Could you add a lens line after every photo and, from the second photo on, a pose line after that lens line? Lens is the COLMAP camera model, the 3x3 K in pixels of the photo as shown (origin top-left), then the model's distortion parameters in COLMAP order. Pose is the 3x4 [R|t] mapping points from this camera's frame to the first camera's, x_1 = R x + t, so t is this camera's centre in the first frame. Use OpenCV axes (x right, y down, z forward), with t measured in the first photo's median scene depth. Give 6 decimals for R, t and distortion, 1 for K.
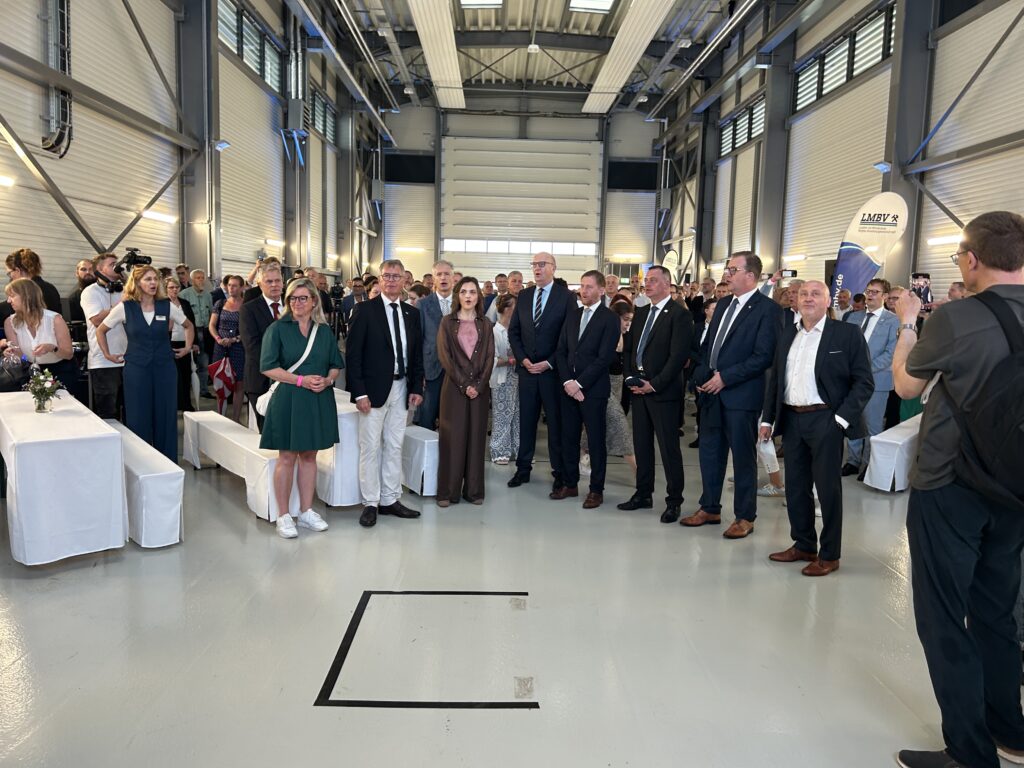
lens RADIAL K [[790.4, 0, 510.6], [0, 790.4, 381.5], [0, 0, 1]] dist [0.011499, -0.006003]
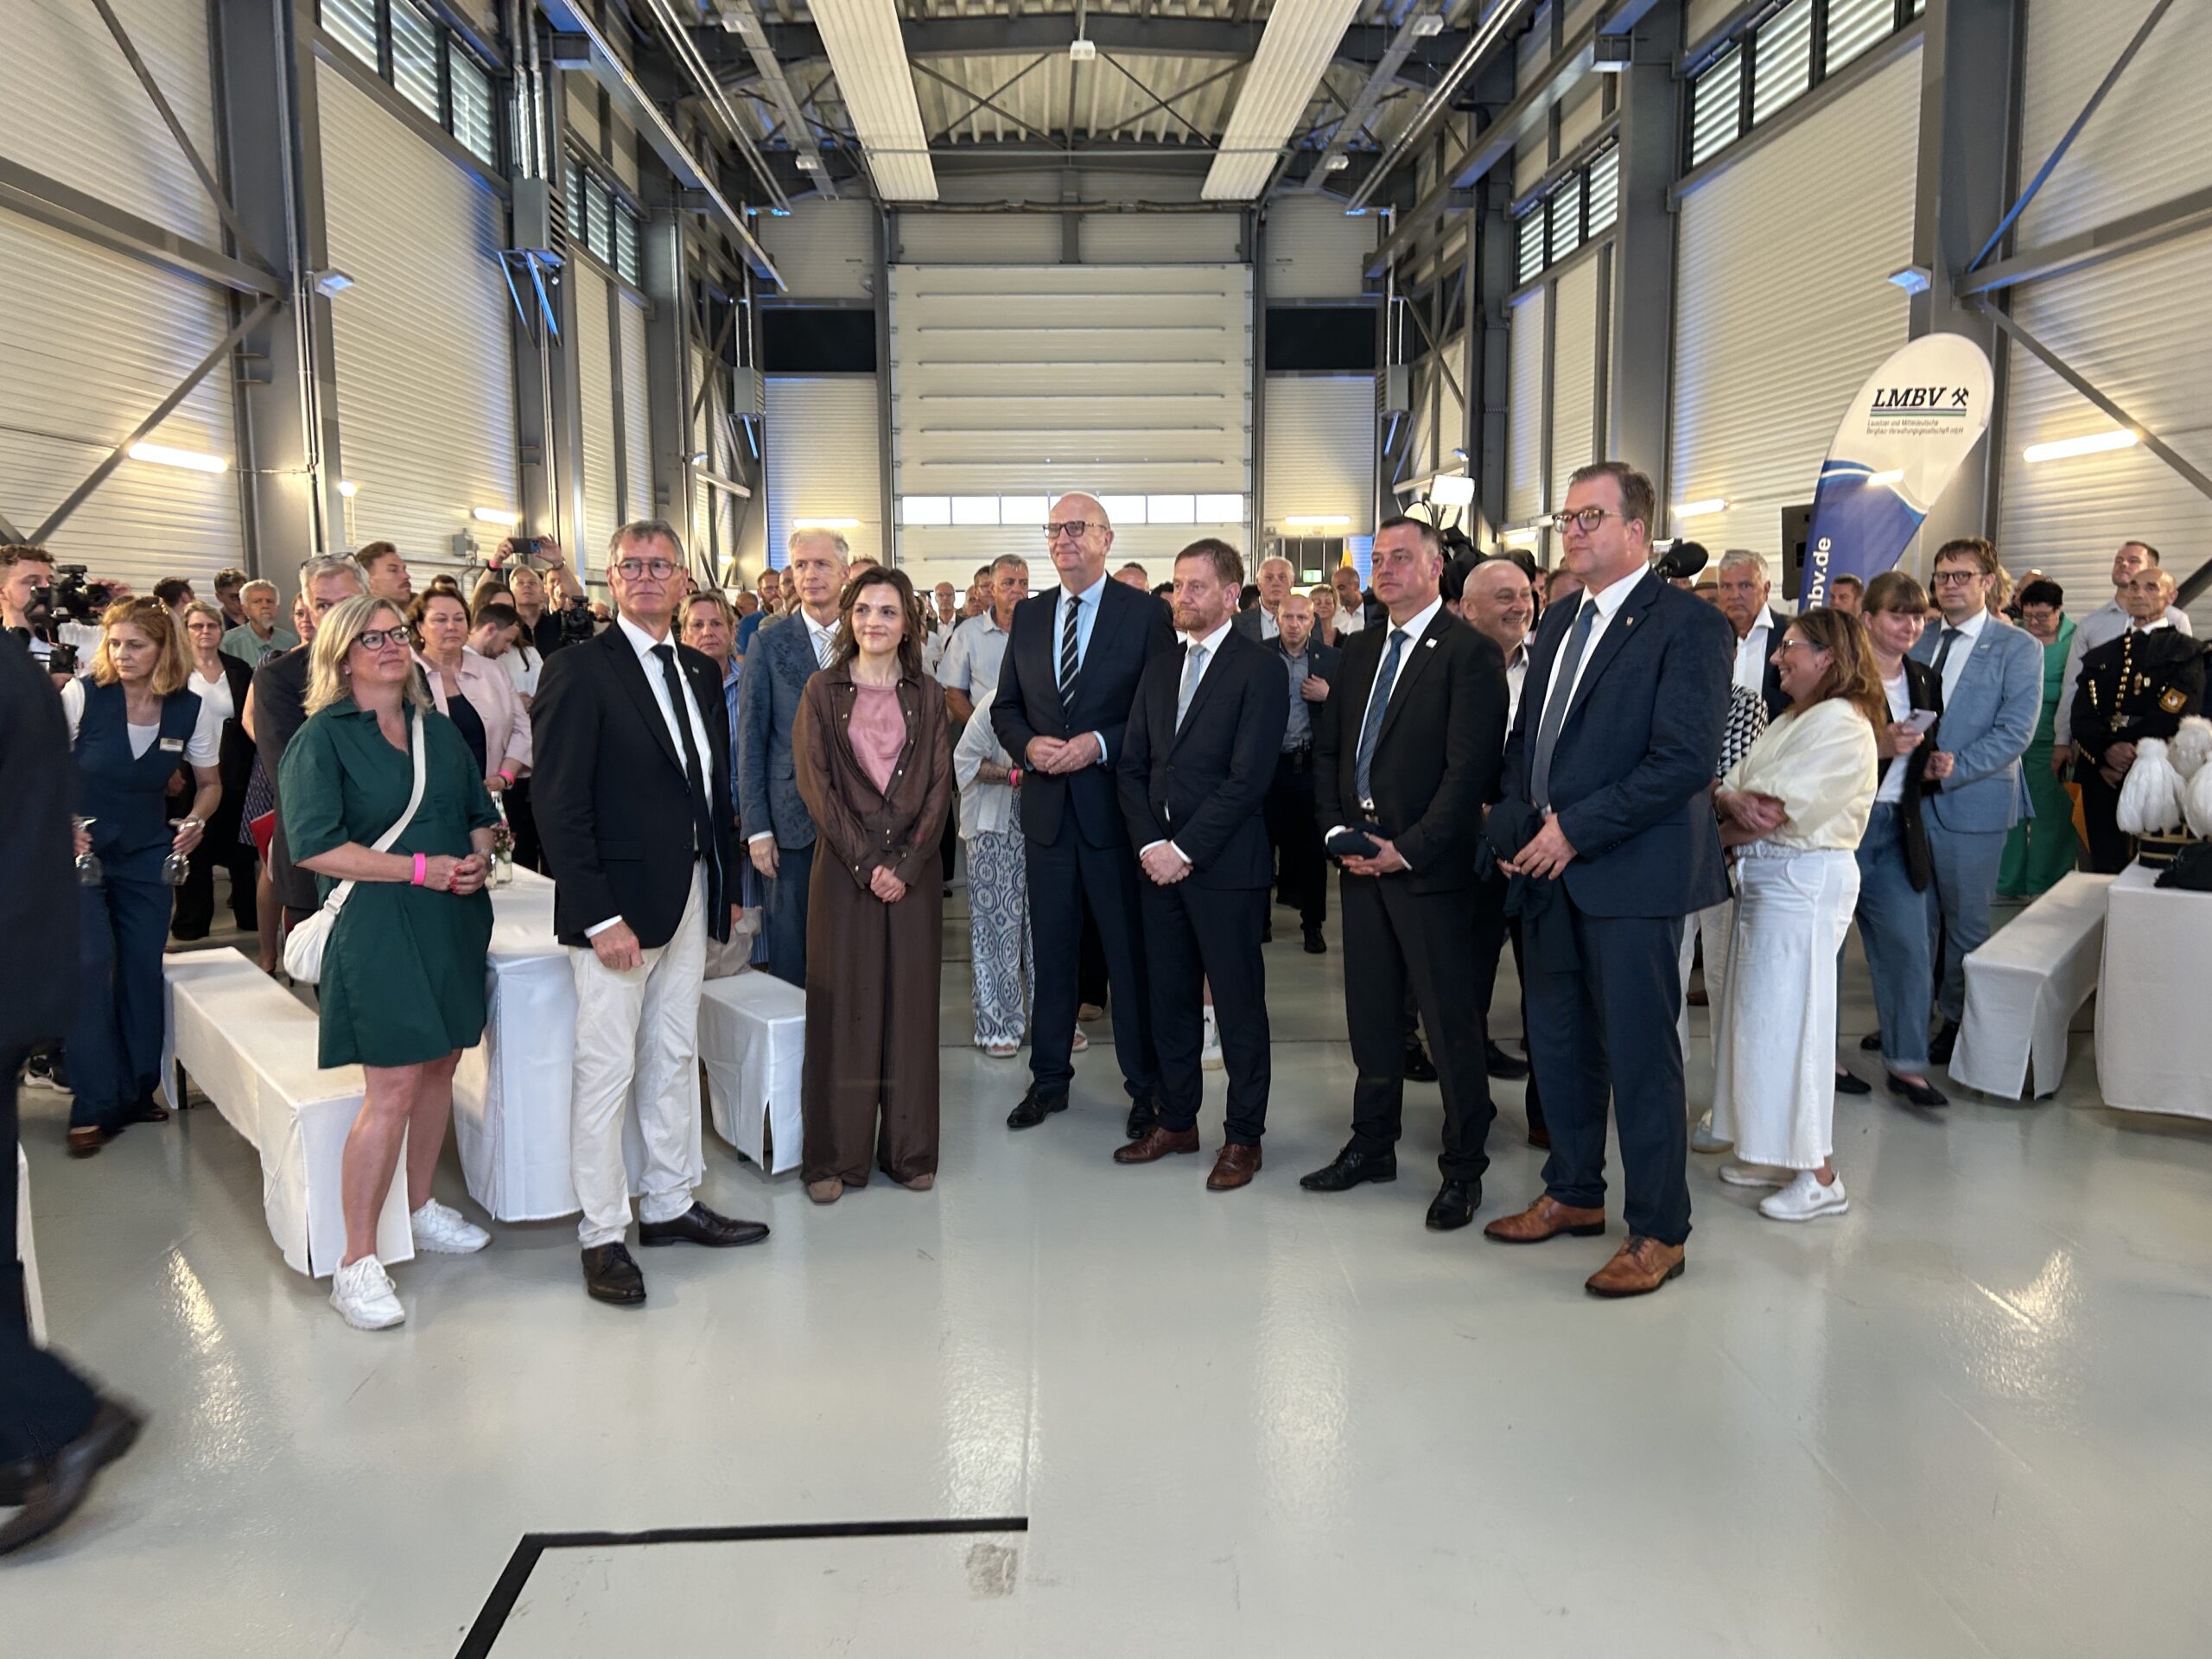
lens RADIAL K [[1654.5, 0, 1108.5], [0, 1654.5, 835.0], [0, 0, 1]] dist [-0.017437, 0.003285]
pose [[0.999209, -0.037356, 0.013648, 0.020551], [0.037067, 0.999094, 0.020892, -0.010180], [-0.014416, -0.020369, 0.999689, 0.119011]]
